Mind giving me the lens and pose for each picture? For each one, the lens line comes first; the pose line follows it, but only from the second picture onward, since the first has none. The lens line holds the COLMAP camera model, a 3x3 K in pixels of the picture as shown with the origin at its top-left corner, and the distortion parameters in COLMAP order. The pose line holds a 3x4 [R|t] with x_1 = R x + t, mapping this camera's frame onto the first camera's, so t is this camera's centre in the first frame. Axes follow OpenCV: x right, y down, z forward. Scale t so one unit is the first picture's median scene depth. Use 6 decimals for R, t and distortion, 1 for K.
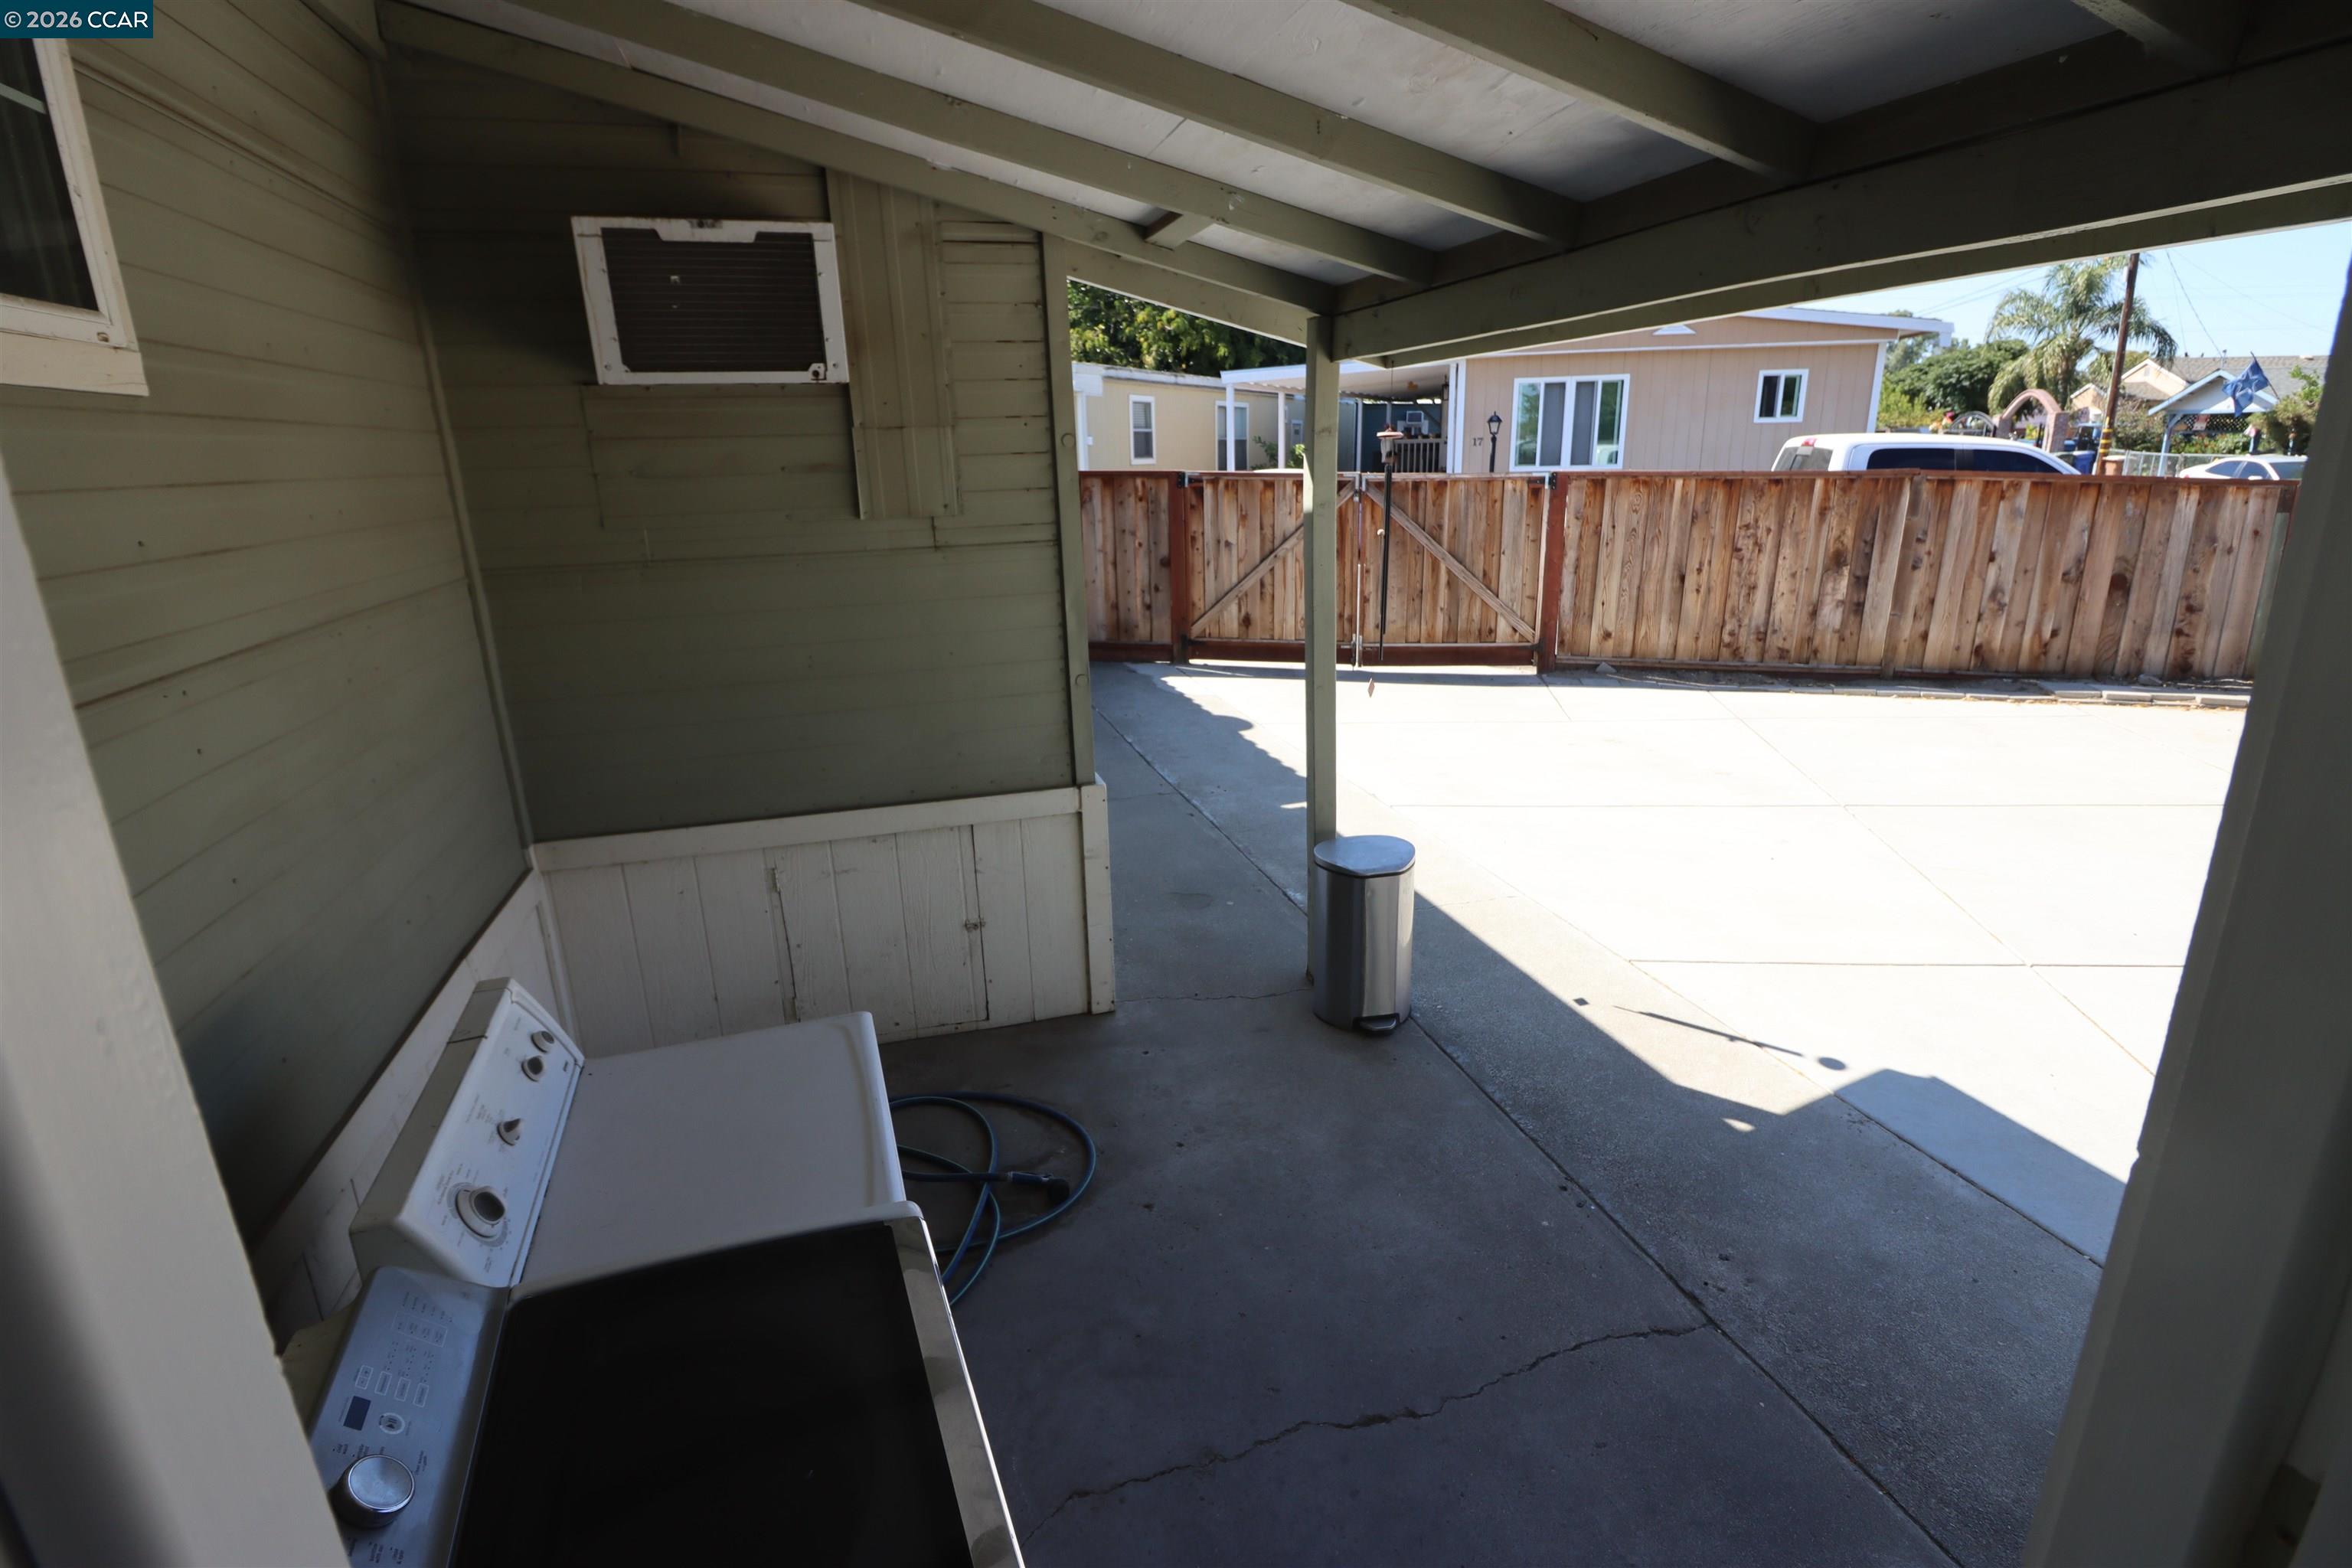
lens RADIAL K [[1080.5, 0, 1177.5], [0, 1080.5, 761.7], [0, 0, 1]] dist [-0.000432, -0.013794]
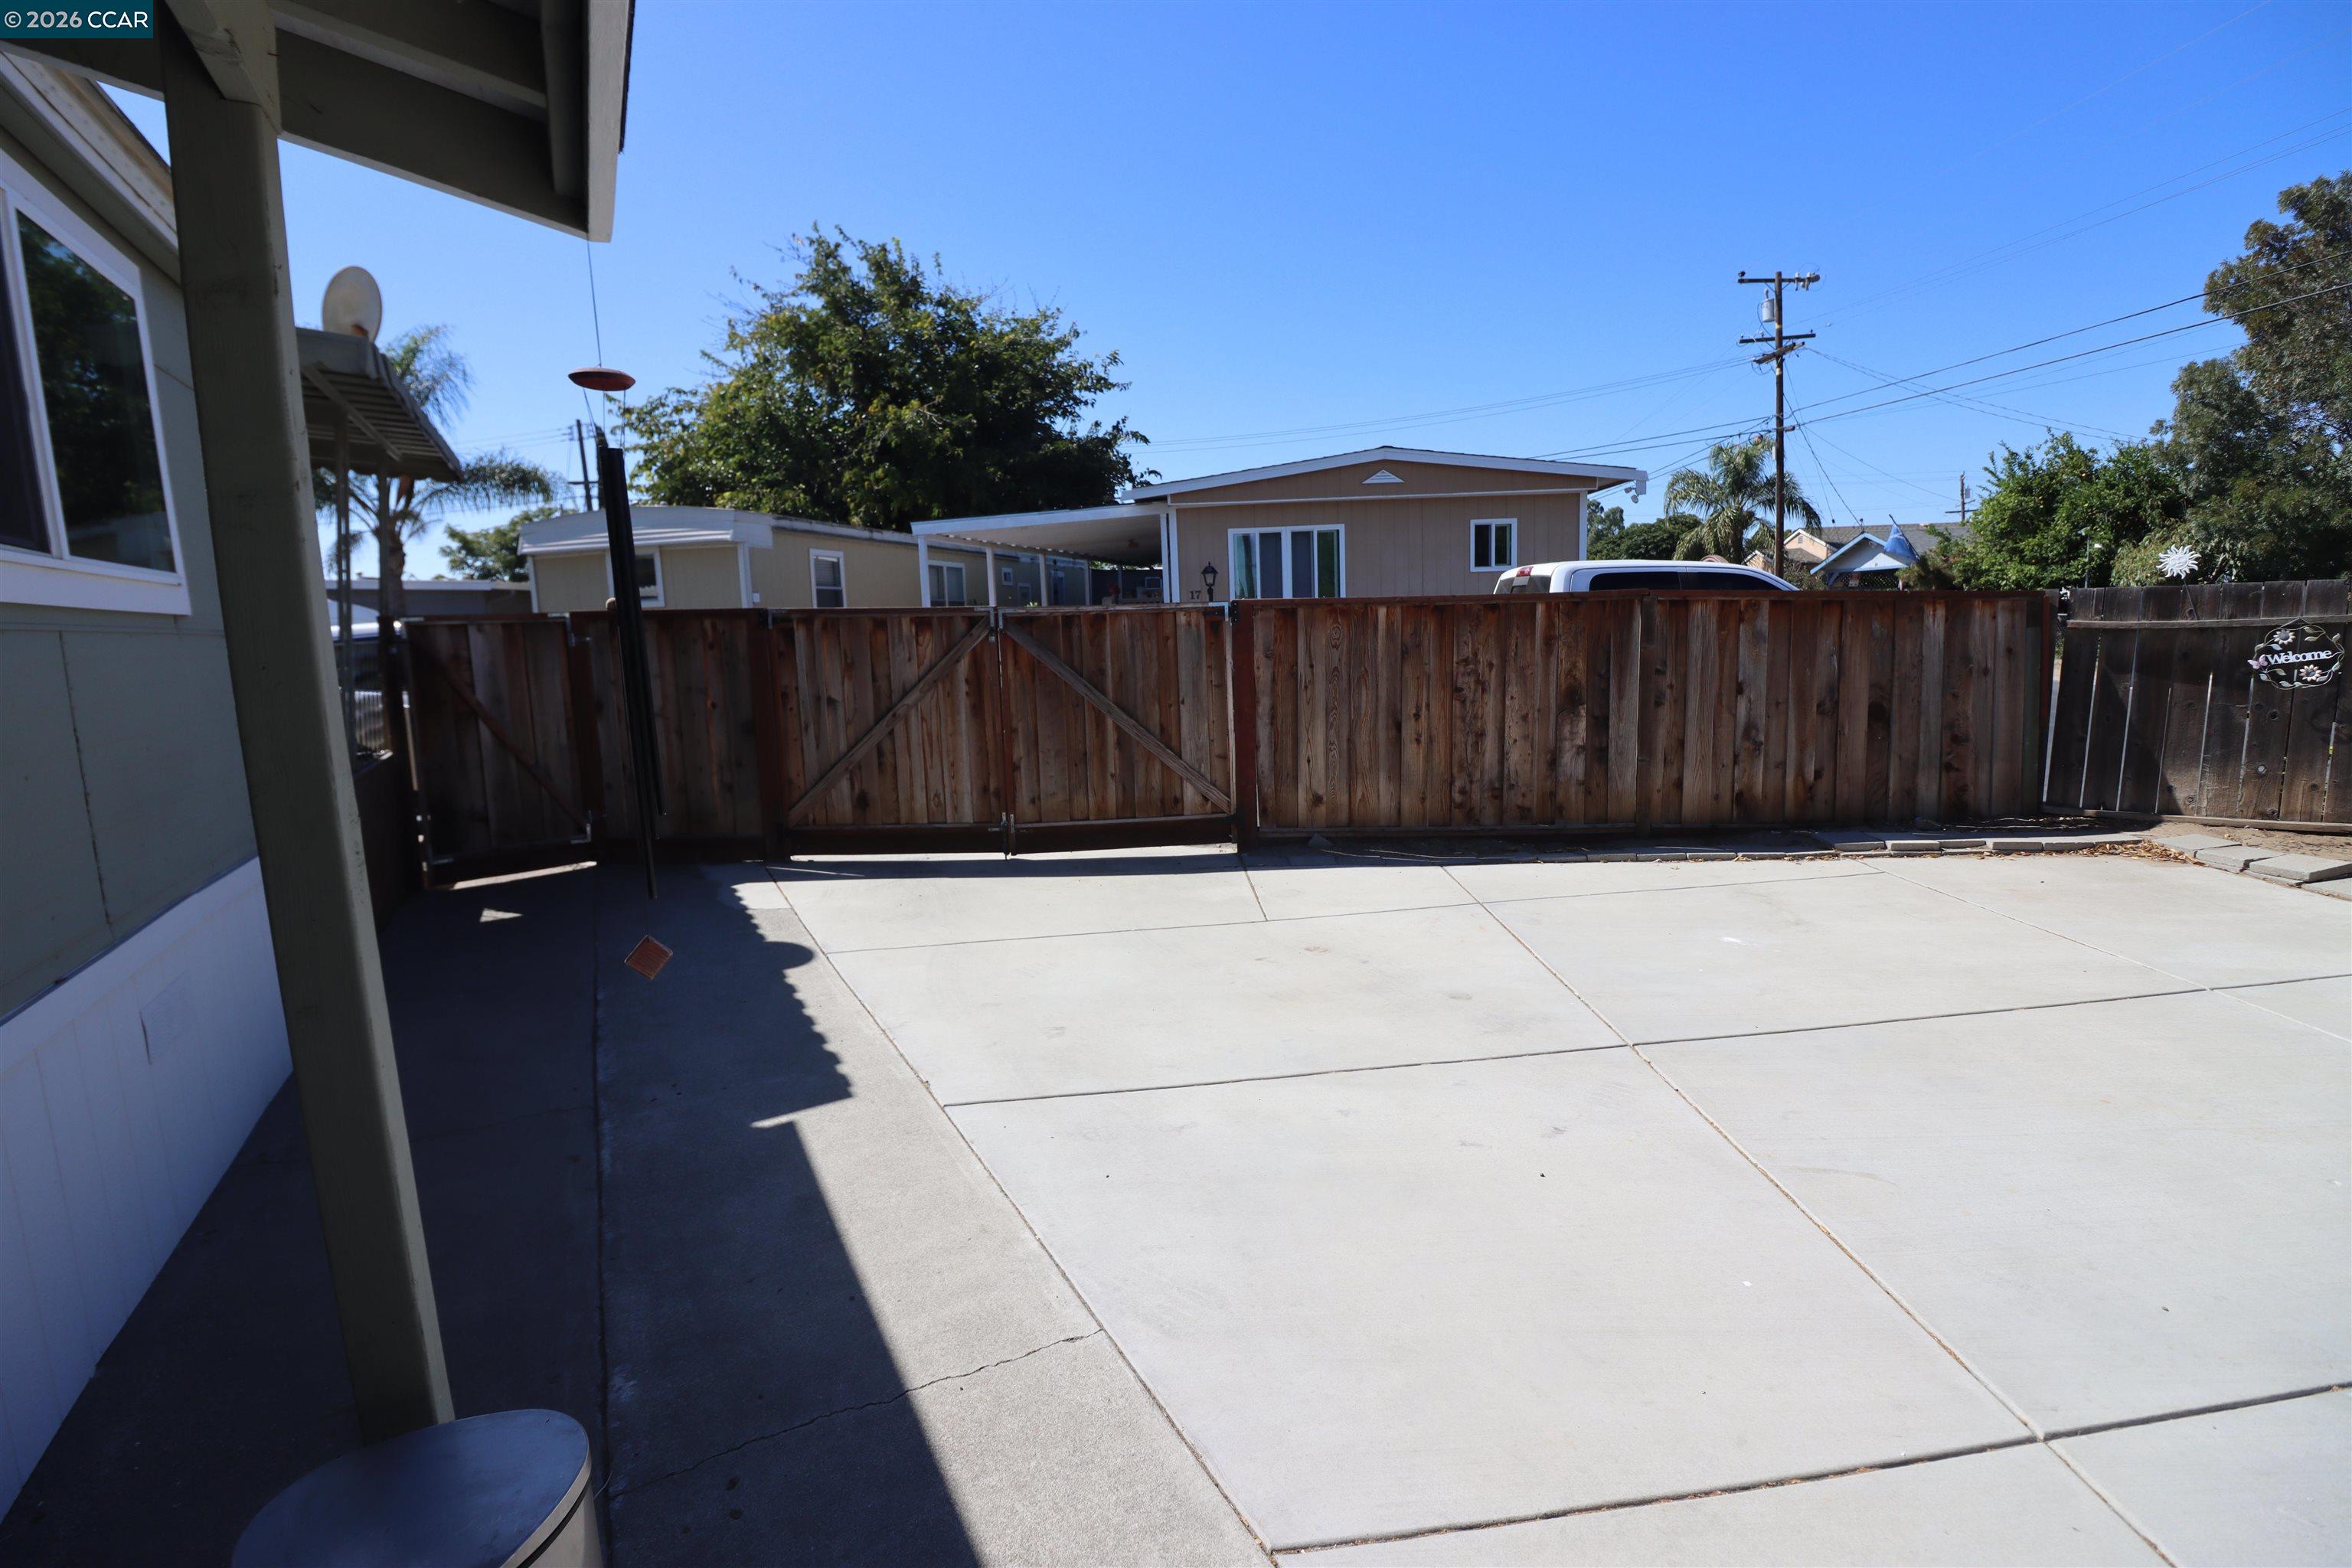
lens RADIAL K [[1083.1, 0, 1162.2], [0, 1083.1, 764.0], [0, 0, 1]] dist [0.000158, -0.018601]
pose [[0.982040, -0.036935, 0.185022, 0.142365], [0.065284, 0.986595, -0.149562, -0.032017], [-0.177017, 0.158955, 0.971287, 0.246957]]
